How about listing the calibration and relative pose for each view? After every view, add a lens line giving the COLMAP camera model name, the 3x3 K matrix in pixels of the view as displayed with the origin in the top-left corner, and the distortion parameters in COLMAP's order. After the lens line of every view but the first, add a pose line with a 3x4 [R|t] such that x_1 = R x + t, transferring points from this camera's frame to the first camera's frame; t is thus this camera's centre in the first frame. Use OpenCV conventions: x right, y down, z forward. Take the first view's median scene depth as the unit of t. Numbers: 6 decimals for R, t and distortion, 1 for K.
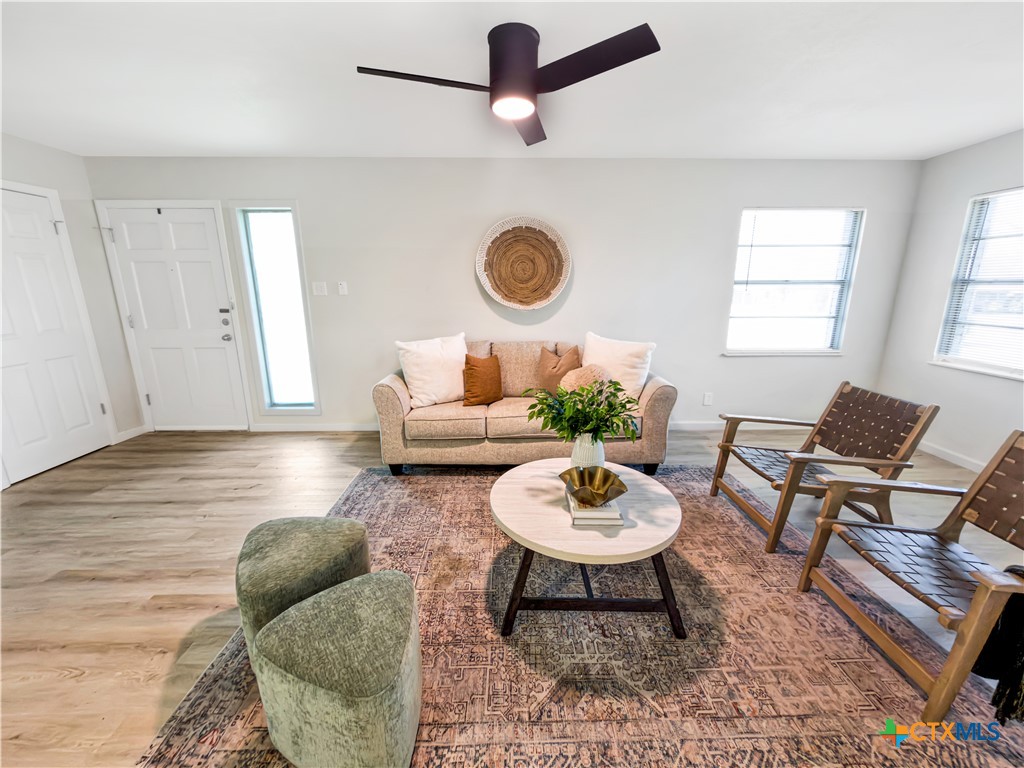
lens RADIAL K [[435.8, 0, 512.0], [0, 435.8, 384.0], [0, 0, 1]] dist [-0.028709, -0.000068]
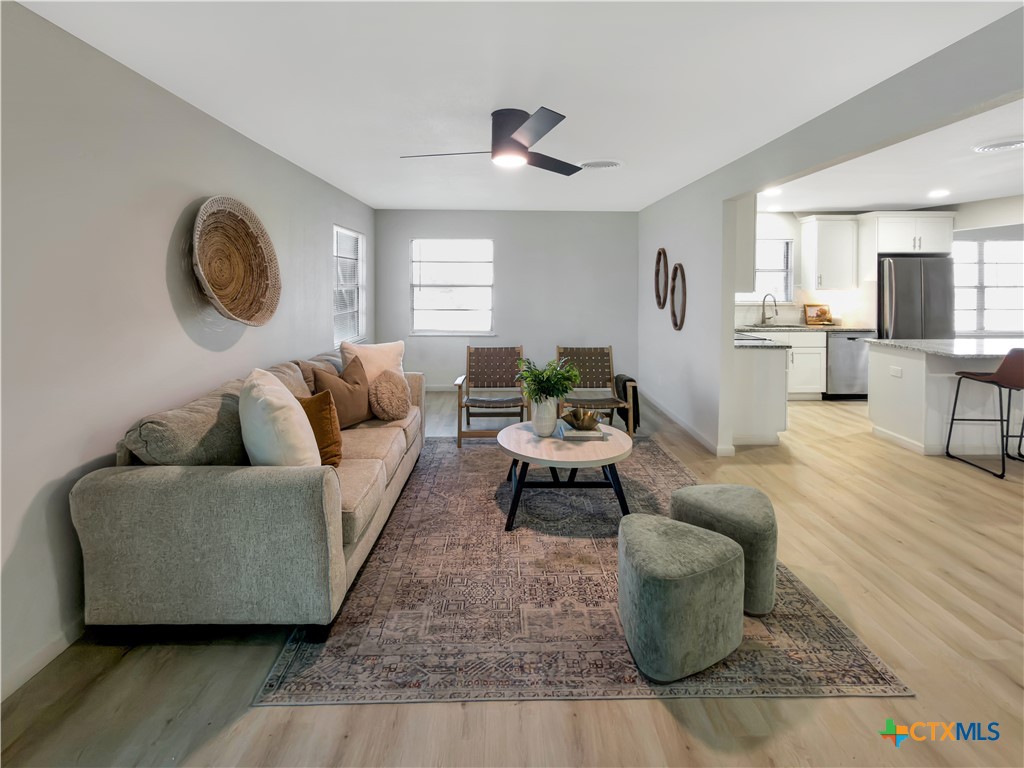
lens RADIAL K [[435.8, 0, 512.0], [0, 435.8, 384.0], [0, 0, 1]] dist [-0.028709, -0.000068]
pose [[0.009261, -0.243995, 0.969732, -1.327797], [0.218234, 0.946890, 0.236164, -0.341401], [-0.975853, 0.209441, 0.062017, 1.179657]]
